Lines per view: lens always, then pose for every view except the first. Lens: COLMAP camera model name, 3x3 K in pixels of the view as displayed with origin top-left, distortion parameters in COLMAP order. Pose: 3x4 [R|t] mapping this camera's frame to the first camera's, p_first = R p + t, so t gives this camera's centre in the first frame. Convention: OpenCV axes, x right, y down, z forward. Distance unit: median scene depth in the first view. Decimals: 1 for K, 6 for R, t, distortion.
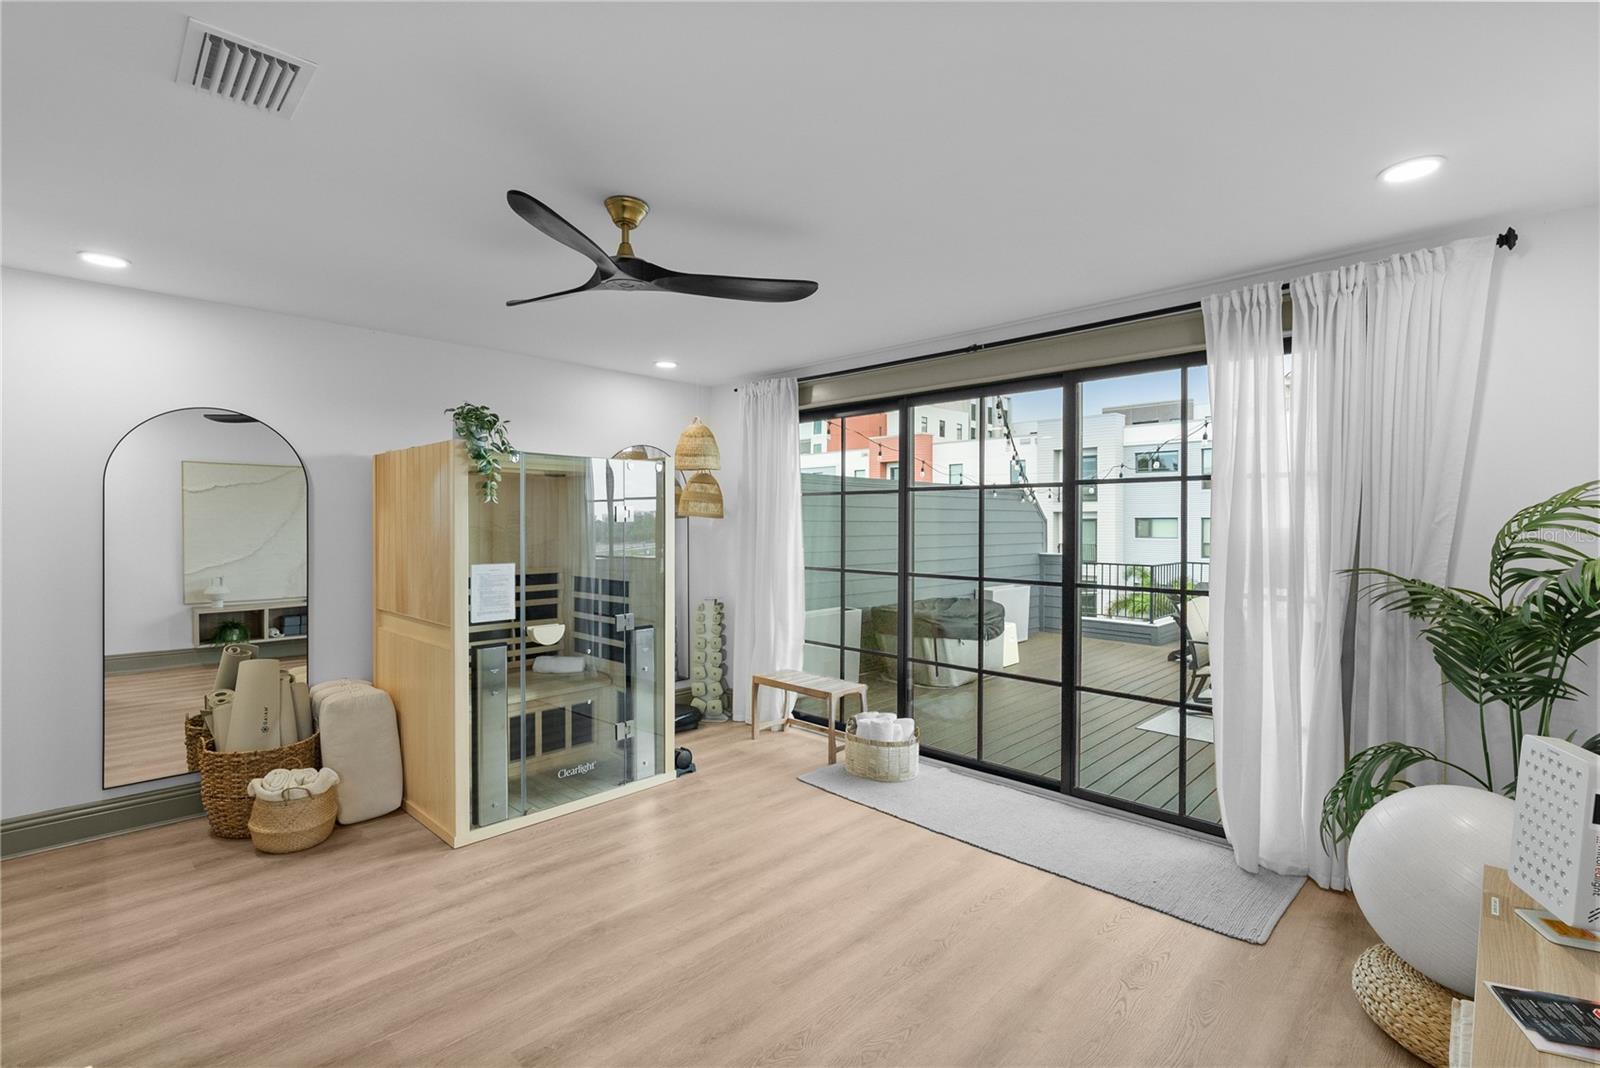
lens RADIAL K [[727.1, 0, 800.5], [0, 727.1, 524.3], [0, 0, 1]] dist [-0.005067, 0.001125]
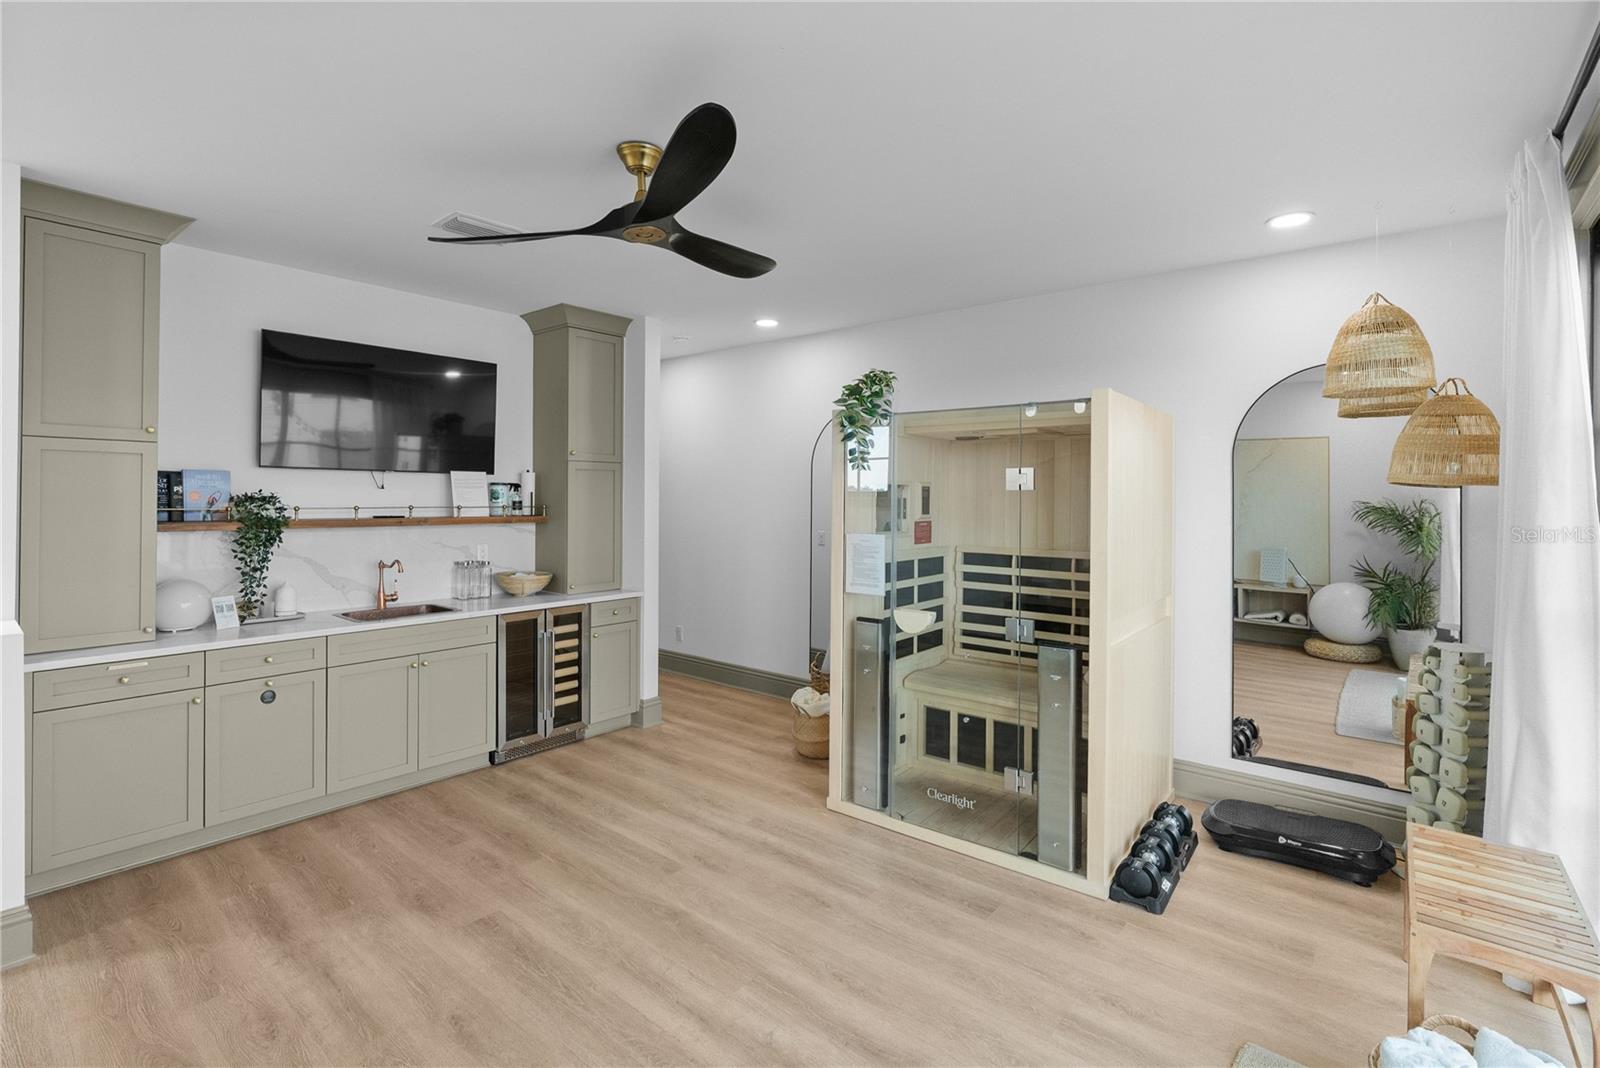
lens RADIAL K [[737.0, 0, 803.2], [0, 737.0, 526.1], [0, 0, 1]] dist [-0.004177, -0.000372]
pose [[0.077749, 0.032367, -0.996447, 0.556825], [-0.010798, 0.999442, 0.031622, 0.015821], [0.996915, 0.008301, 0.078055, 0.899231]]
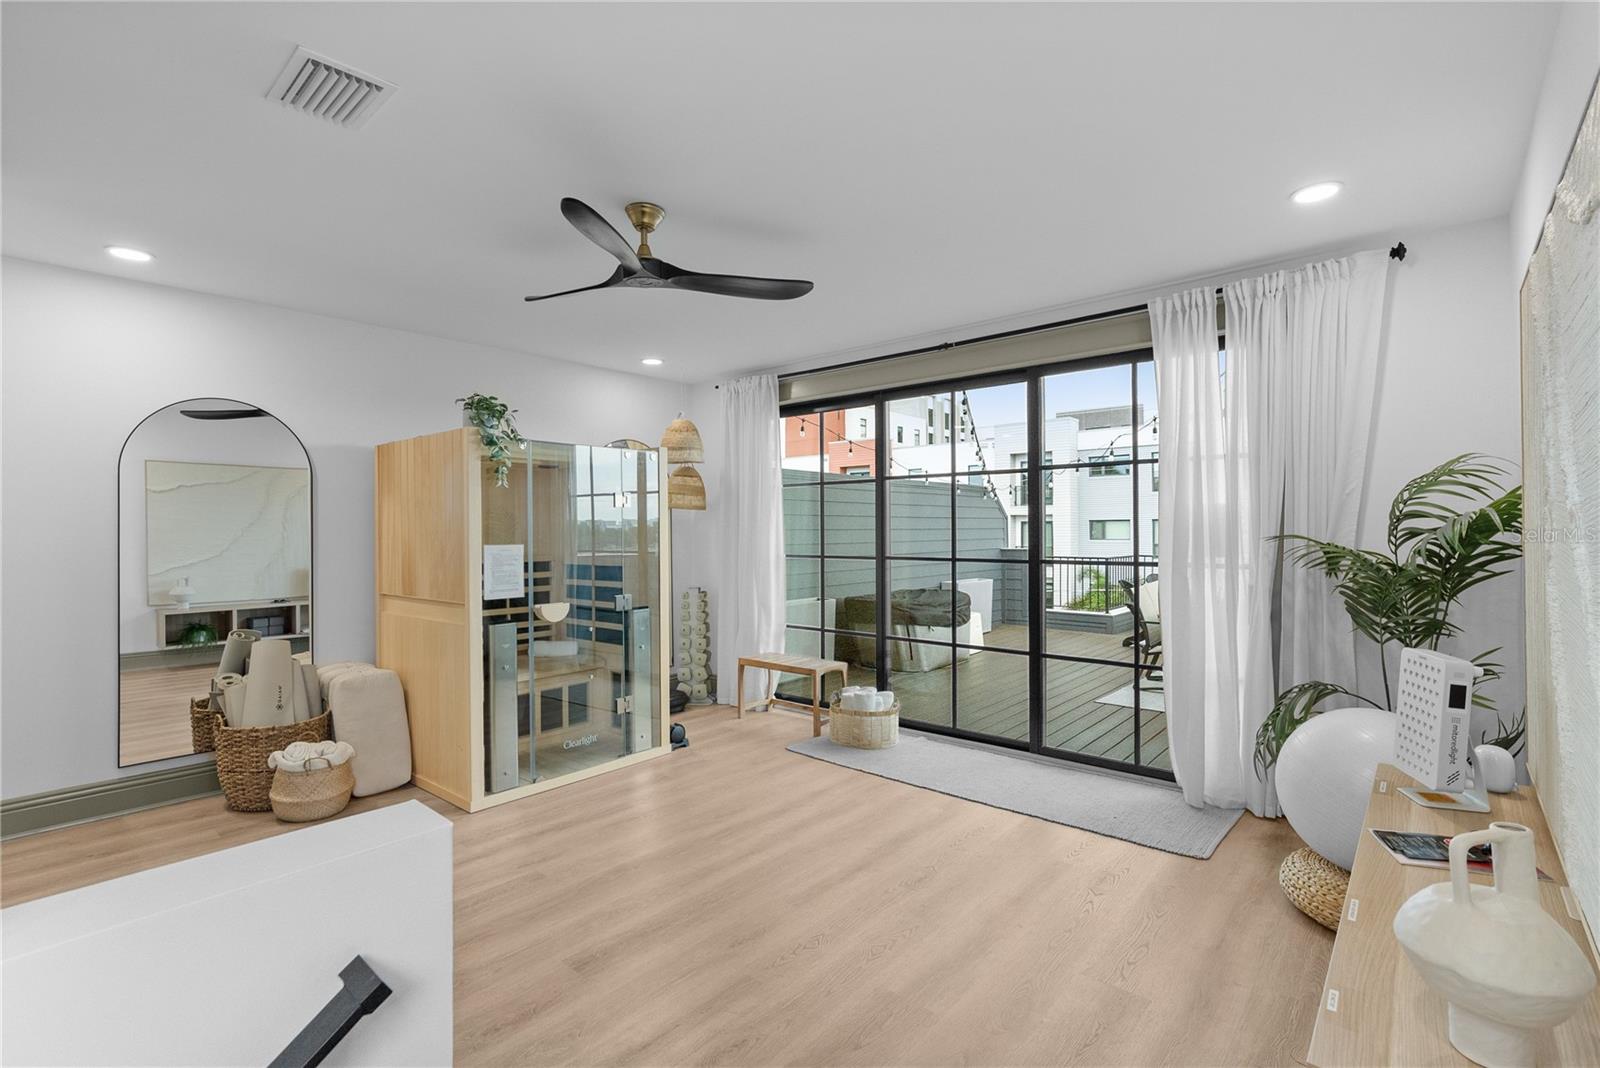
lens RADIAL K [[737.0, 0, 803.2], [0, 737.0, 526.1], [0, 0, 1]] dist [-0.004177, -0.000372]
pose [[0.998058, -0.009551, 0.061560, -0.056283], [0.010078, 0.999915, -0.008255, 0.043069], [-0.061476, 0.008860, 0.998069, -0.106314]]
